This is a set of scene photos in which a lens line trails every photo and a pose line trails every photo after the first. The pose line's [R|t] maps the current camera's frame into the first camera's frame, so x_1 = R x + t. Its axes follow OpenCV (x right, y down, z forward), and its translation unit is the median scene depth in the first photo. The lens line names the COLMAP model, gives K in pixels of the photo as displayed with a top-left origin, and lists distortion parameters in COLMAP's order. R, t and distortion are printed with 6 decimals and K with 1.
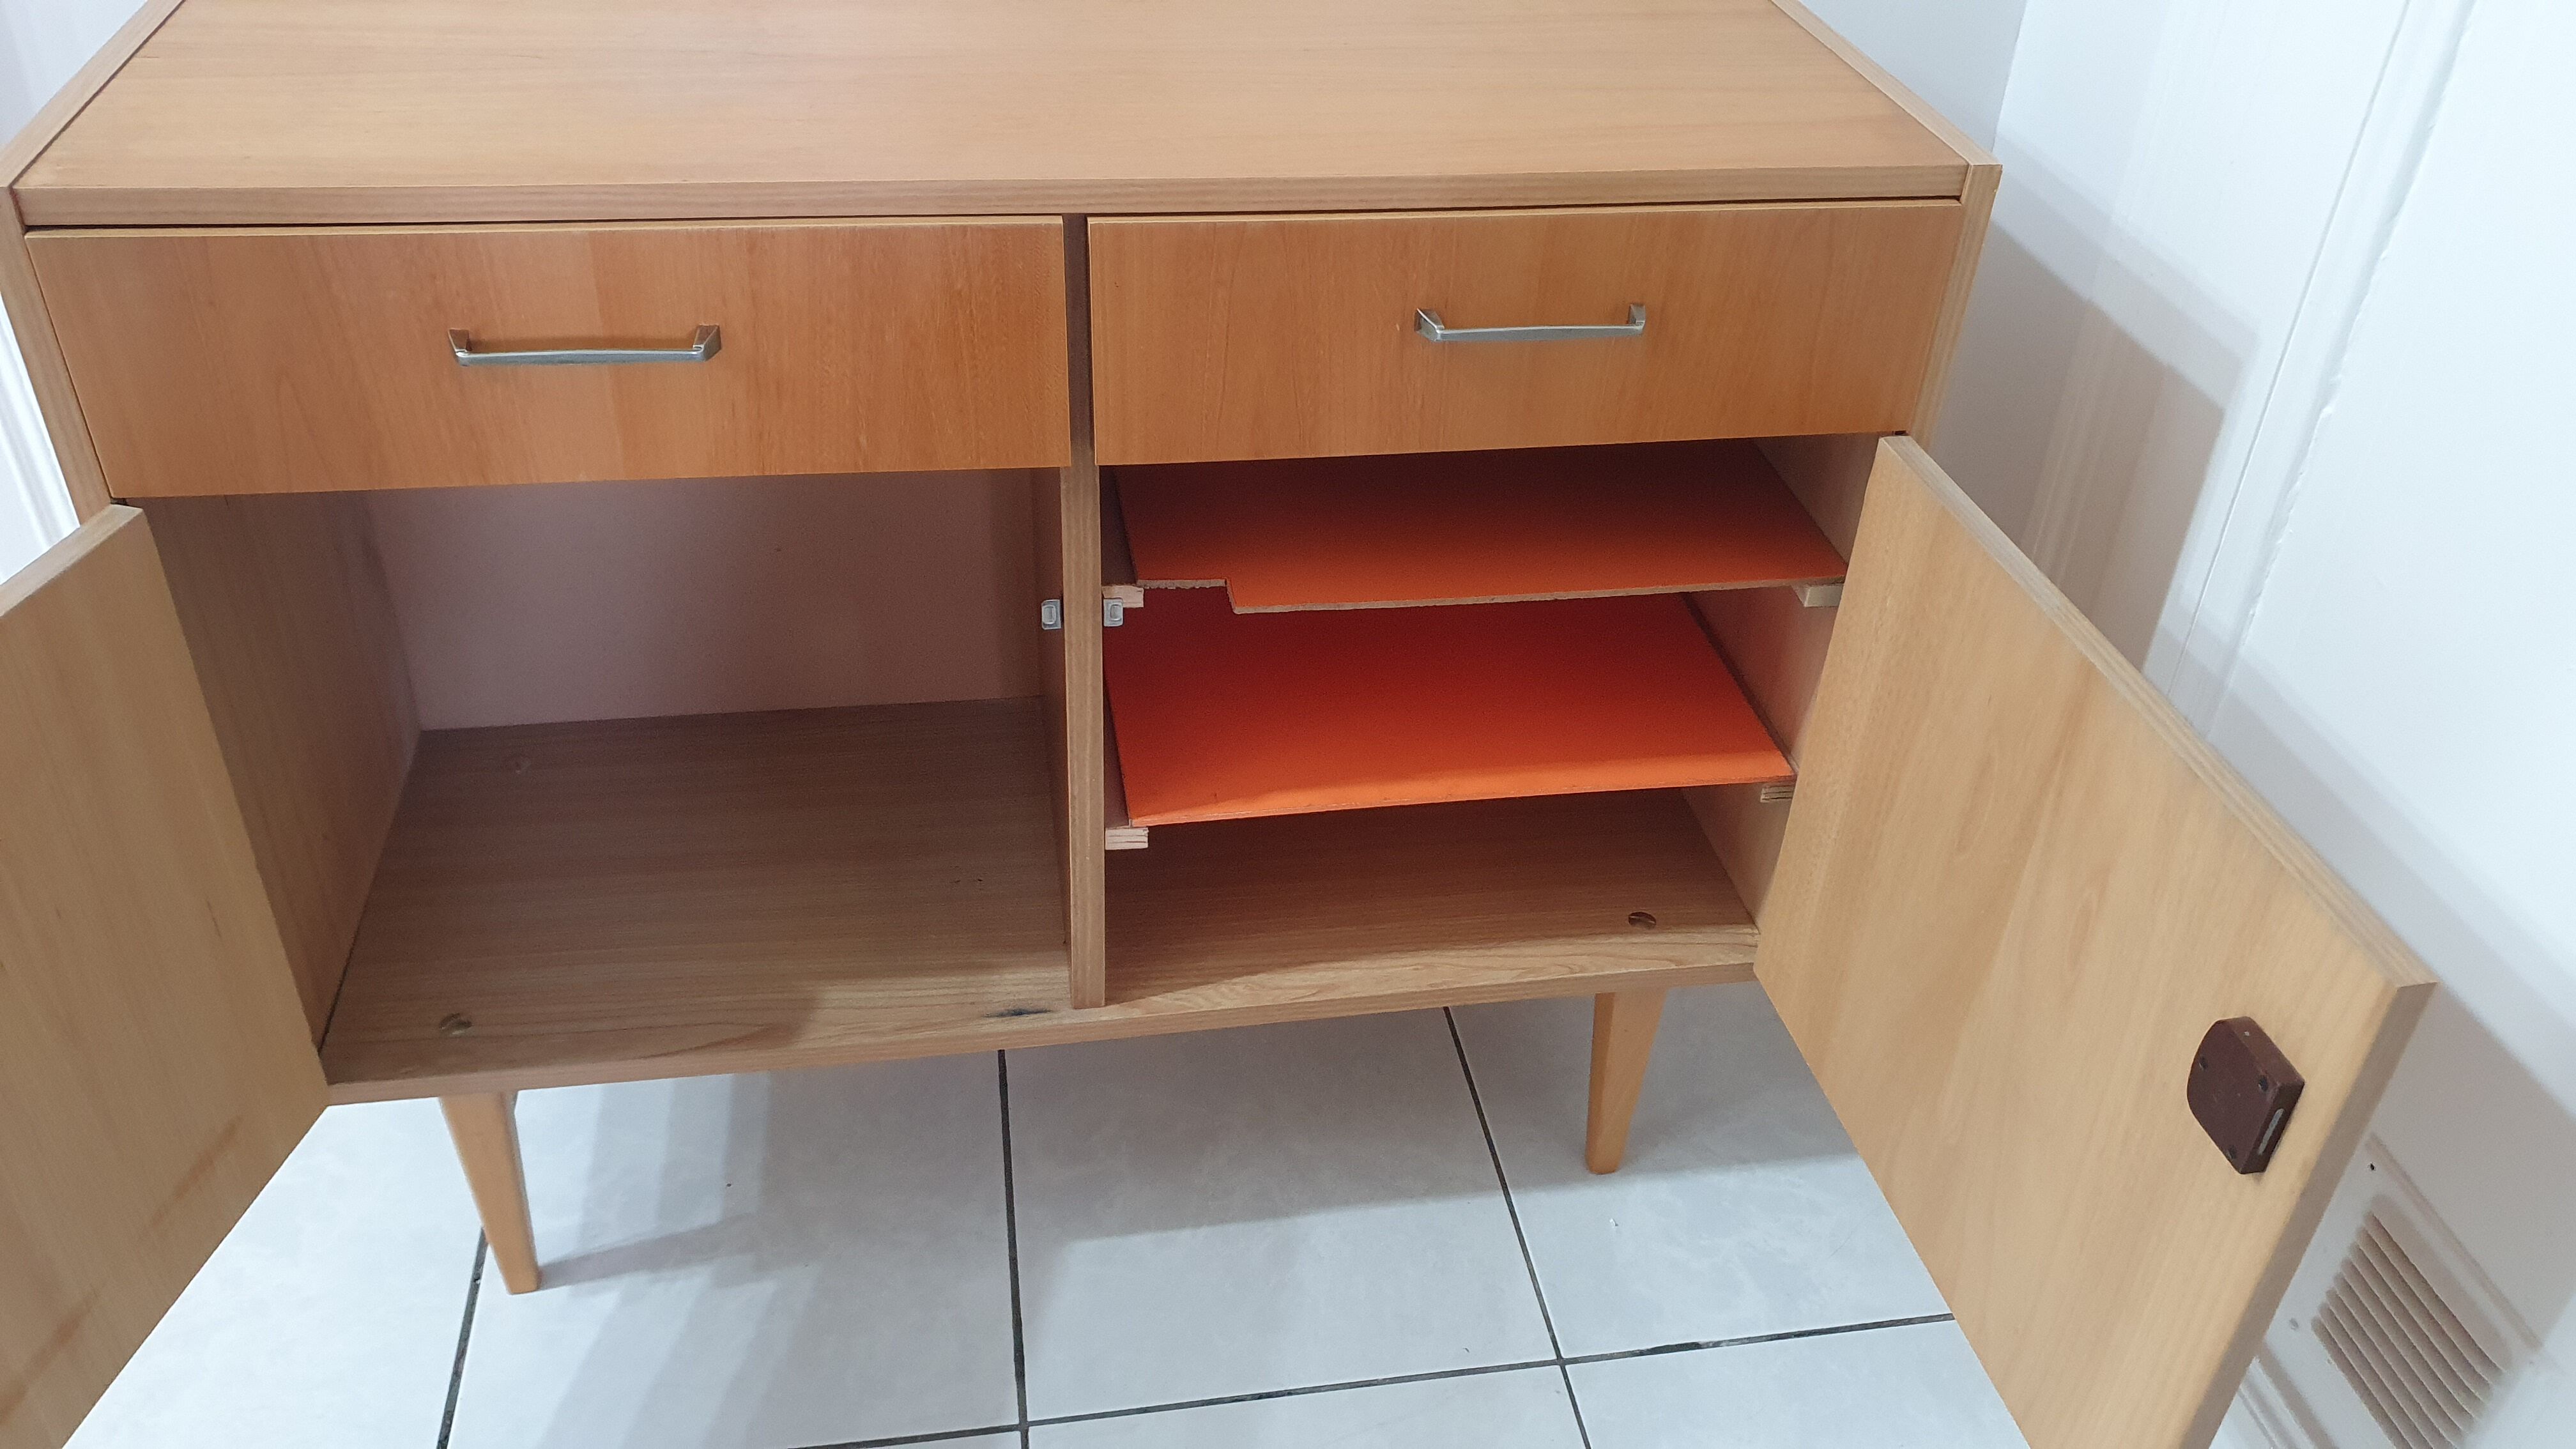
lens RADIAL K [[2039.2, 0, 1348.8], [0, 2039.2, 717.1], [0, 0, 1]] dist [0.019939, -0.019251]
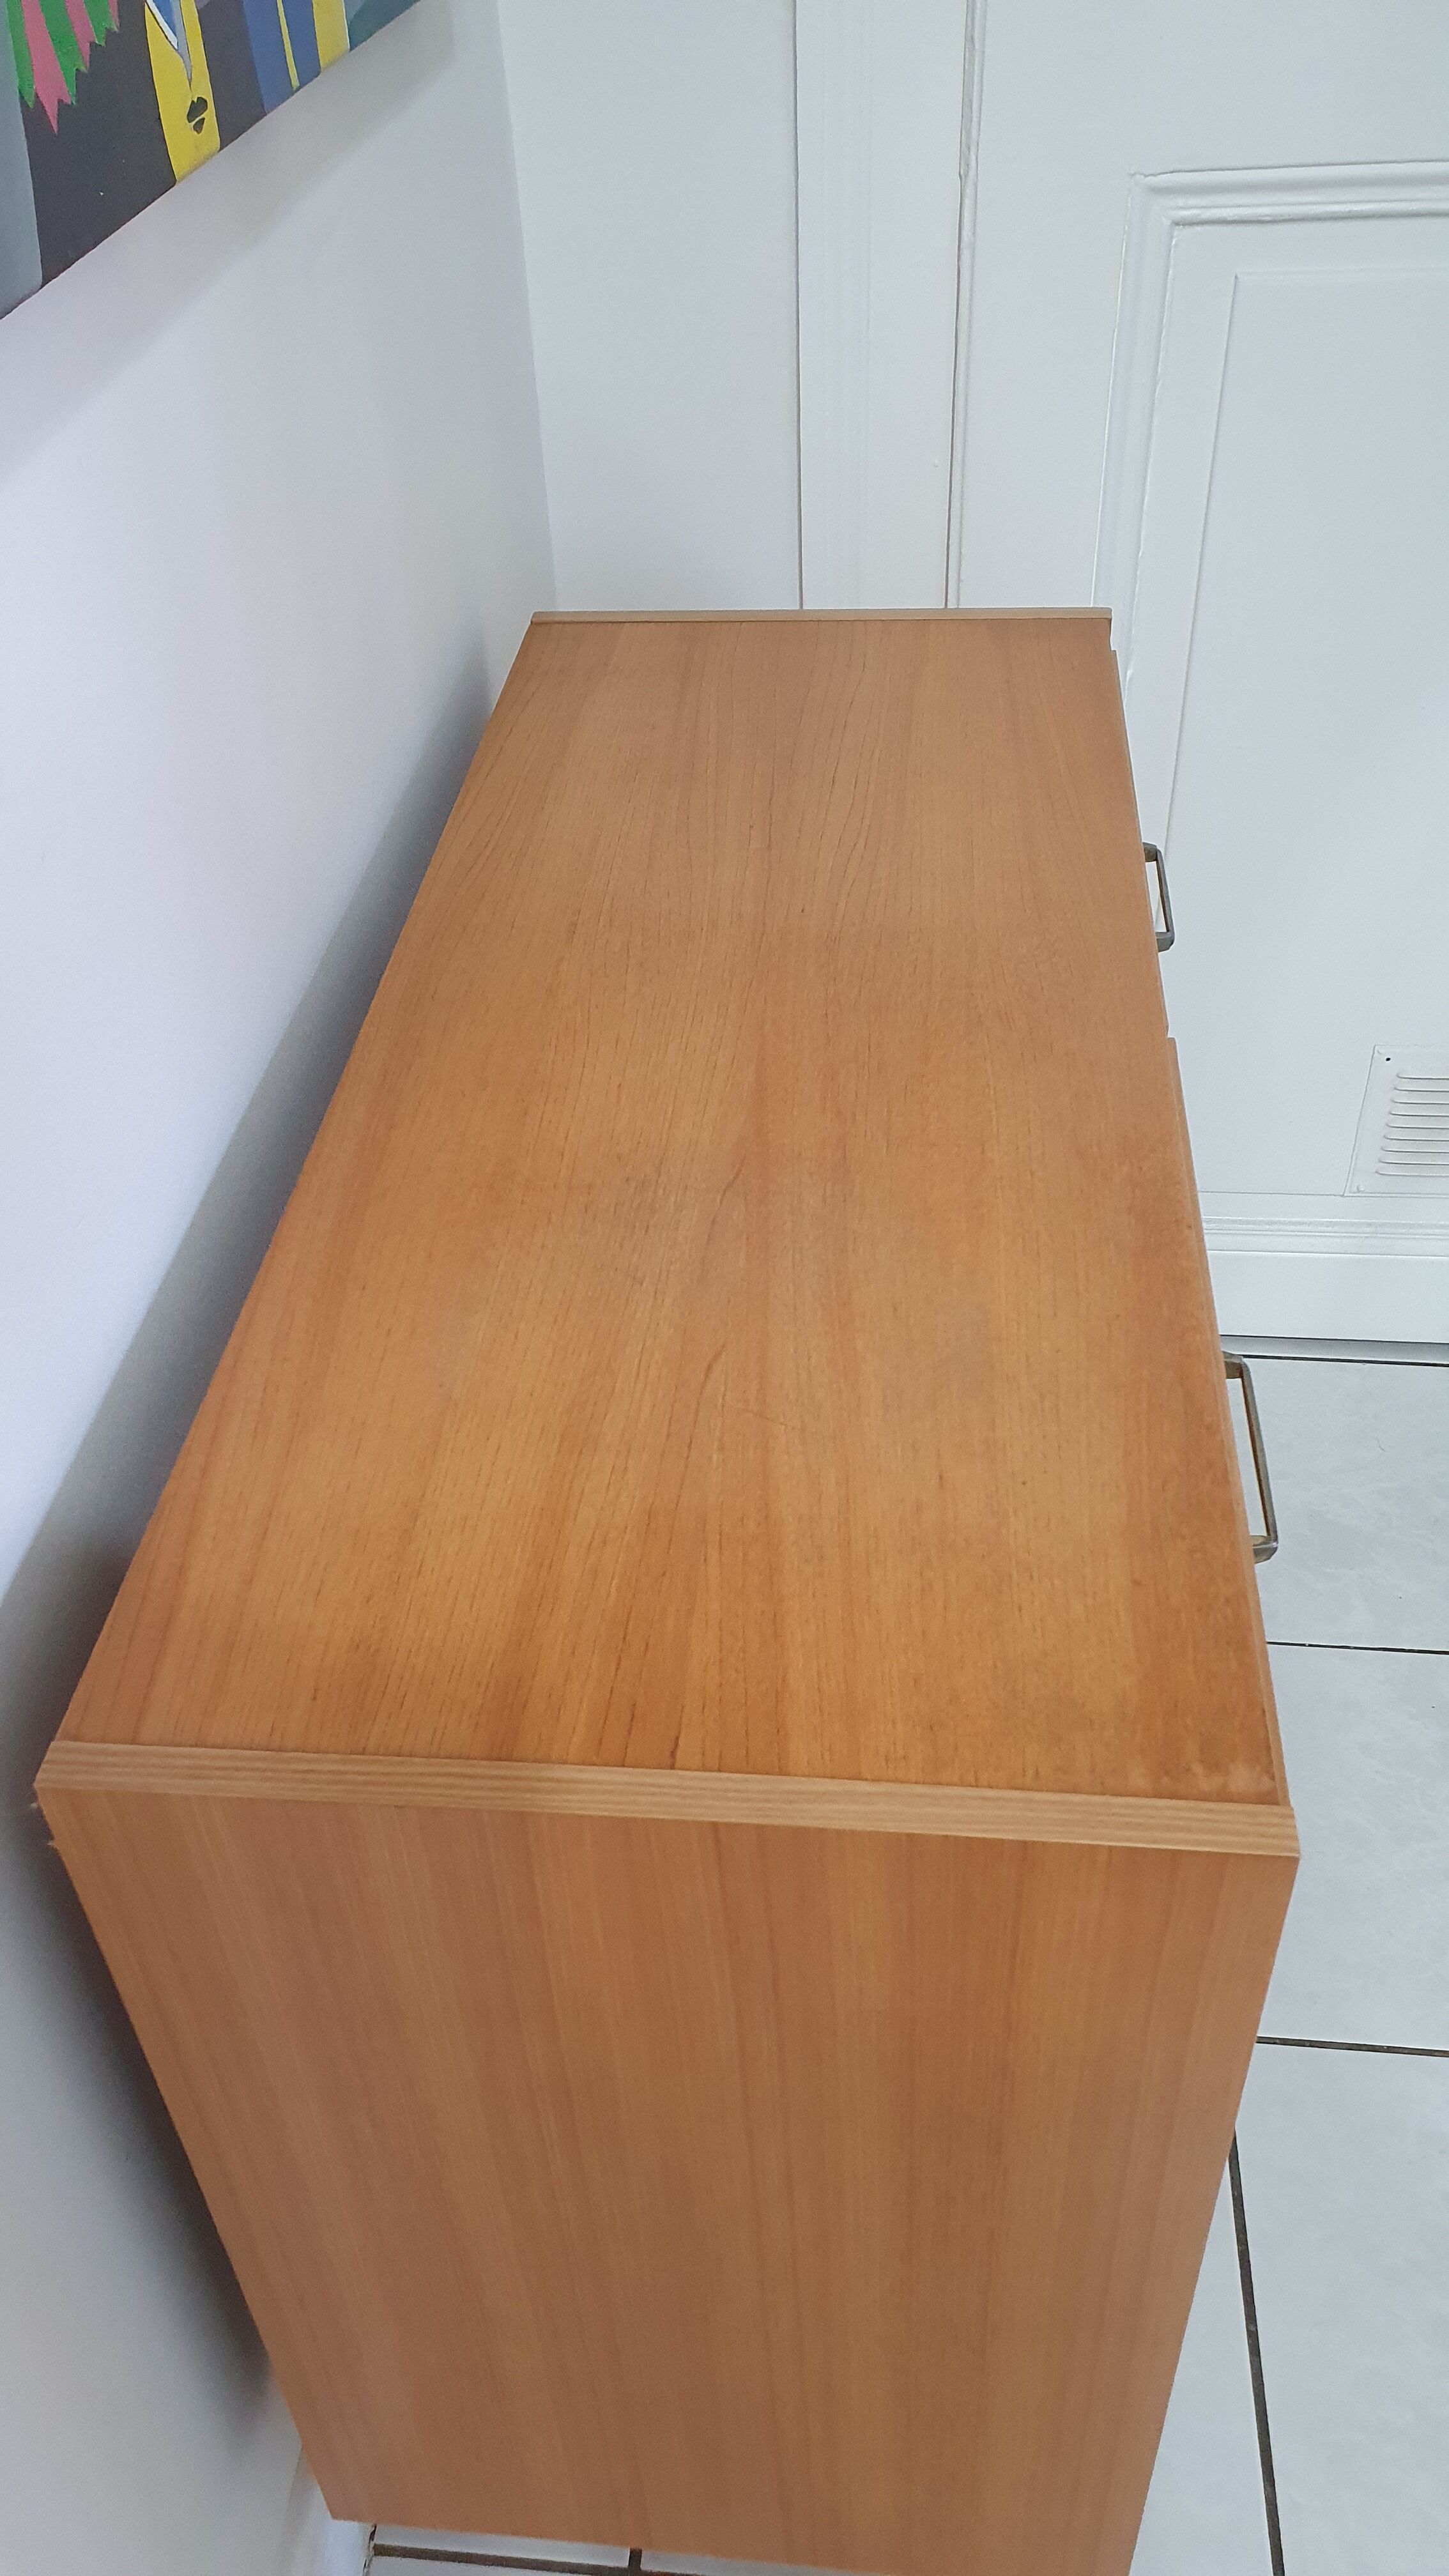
lens RADIAL K [[2039.2, 0, 710.7], [0, 2039.2, 1298.1], [0, 0, 1]] dist [0.019939, -0.019251]
pose [[0.276875, -0.660182, 0.698212, -0.895754], [0.600111, 0.686292, 0.410938, -0.640264], [-0.750471, 0.305227, 0.586200, 0.580922]]
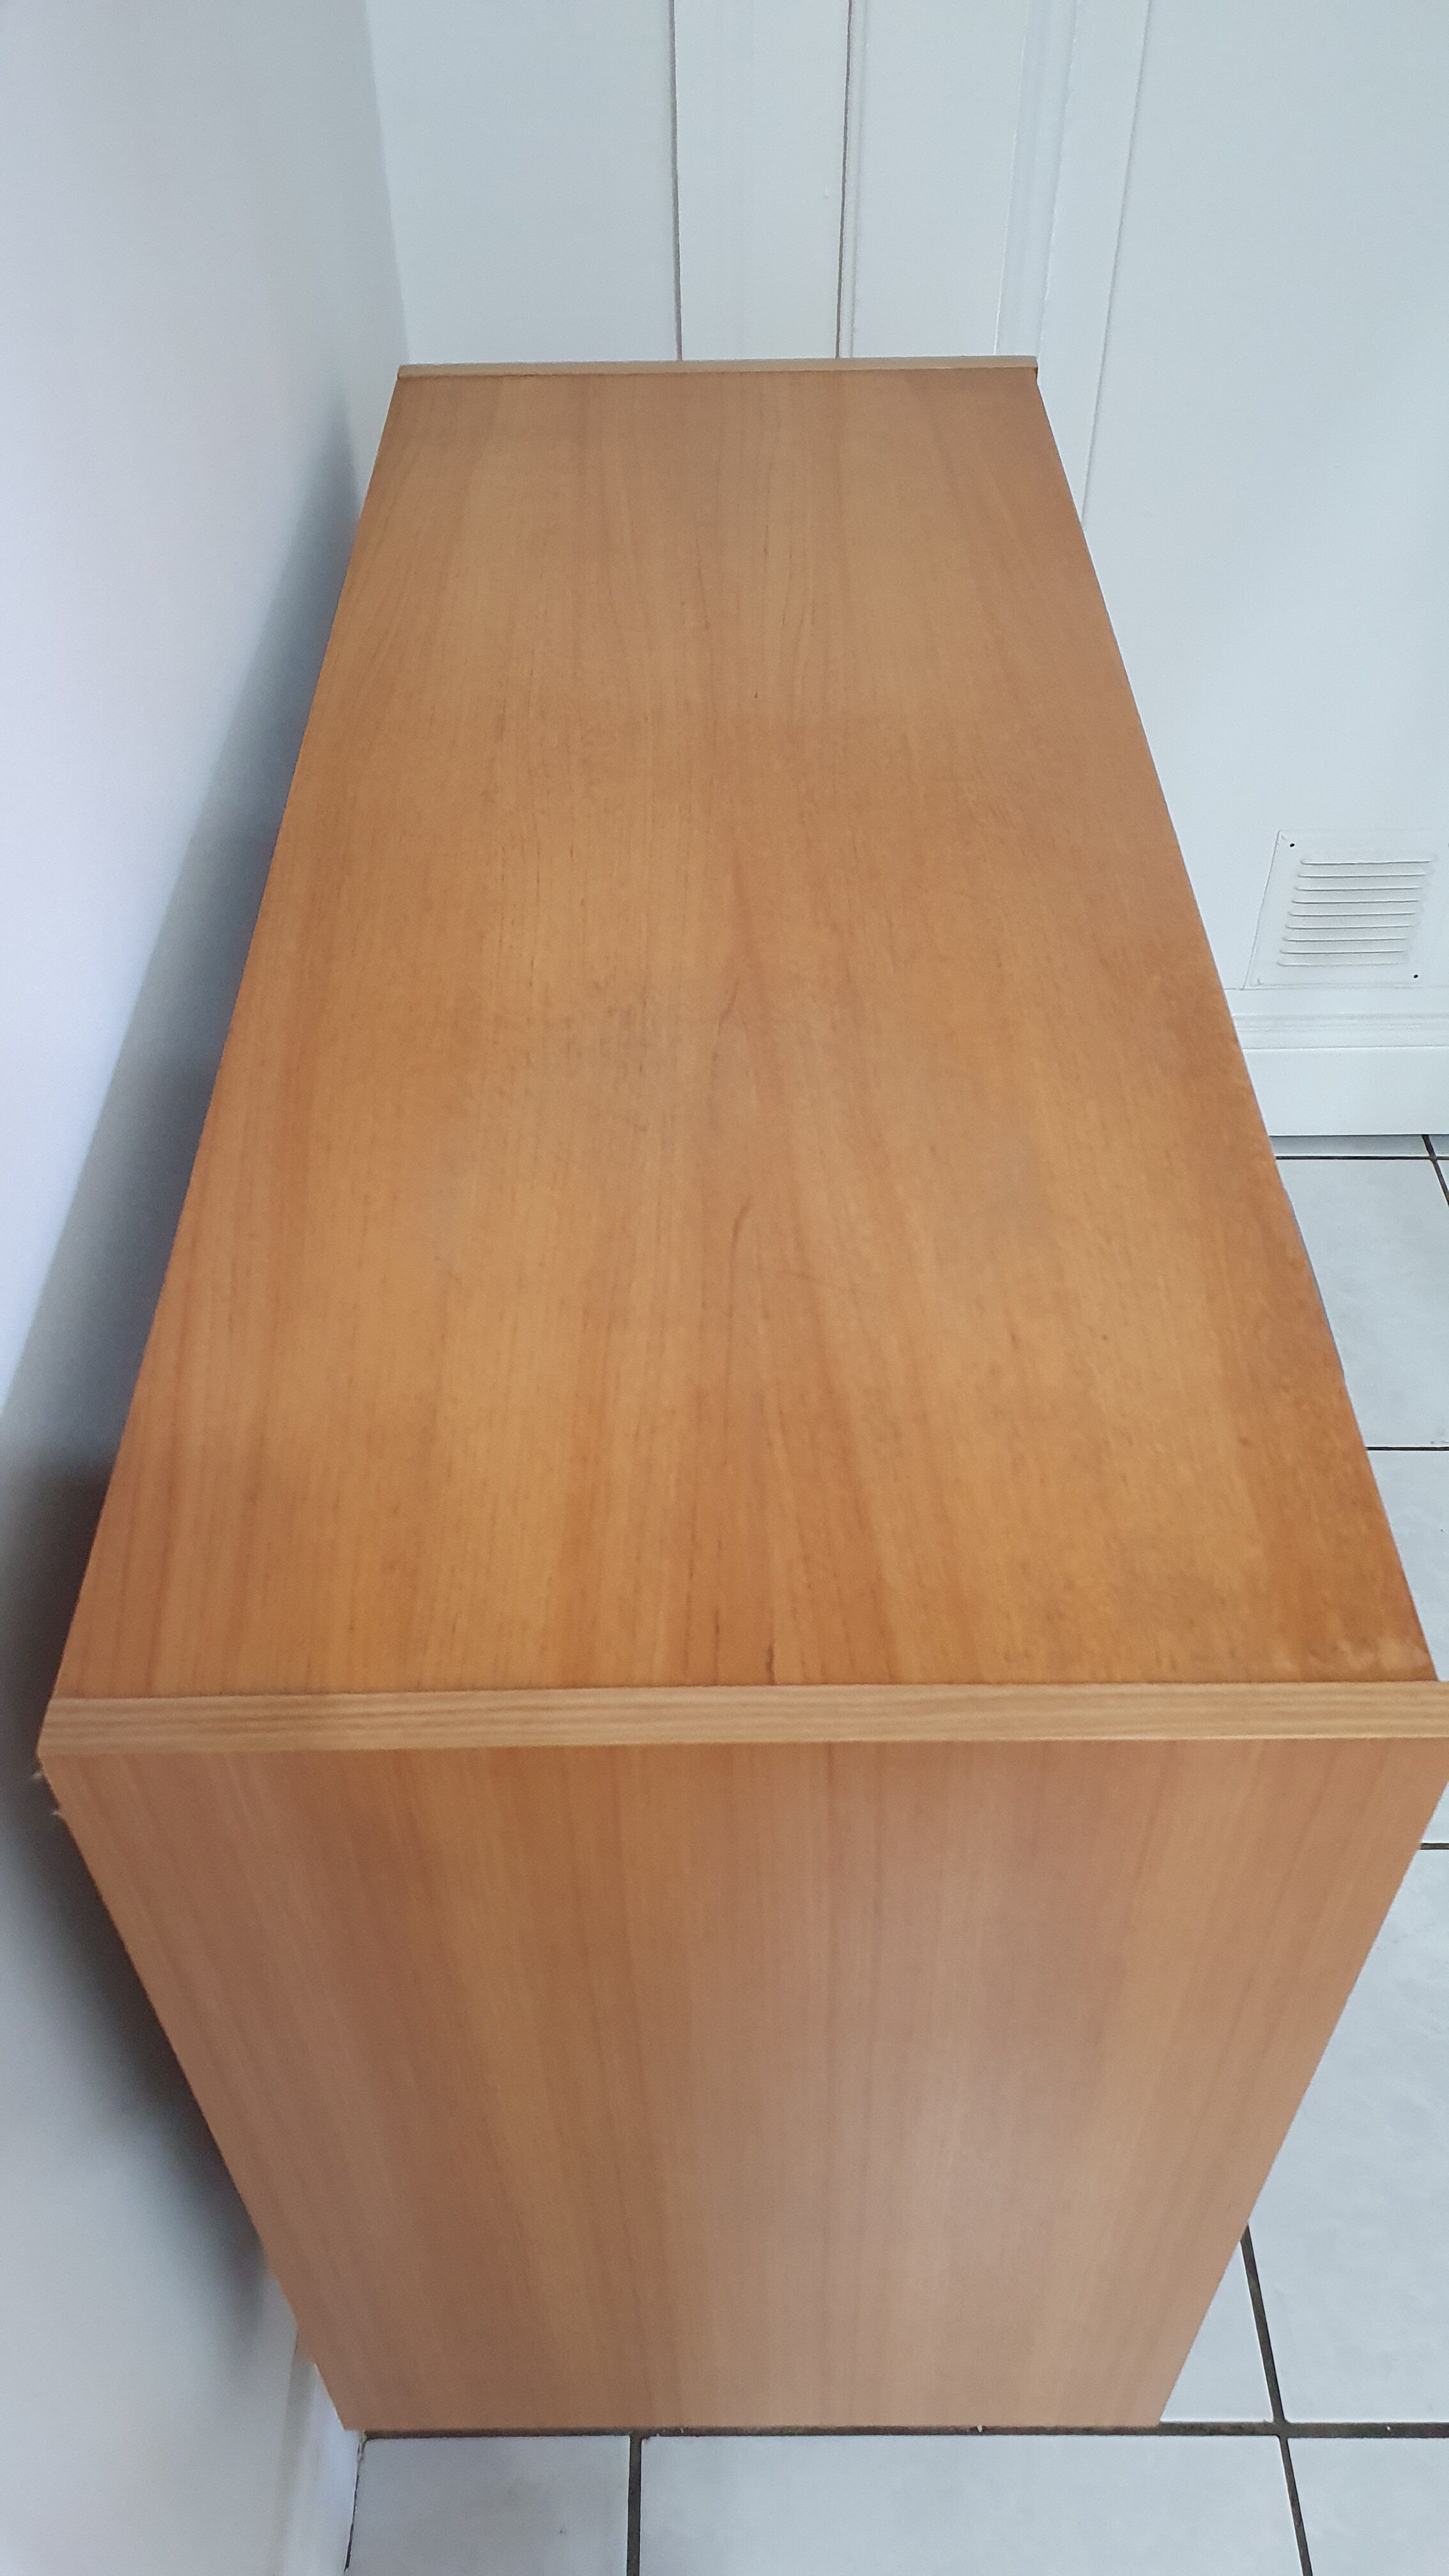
lens RADIAL K [[2039.2, 0, 723.7], [0, 2039.2, 1316.4], [0, 0, 1]] dist [0.019939, -0.019251]
pose [[0.176421, -0.740900, 0.648030, -0.849950], [0.583257, 0.609014, 0.537506, -0.659131], [-0.792898, 0.283141, 0.539578, 0.674847]]
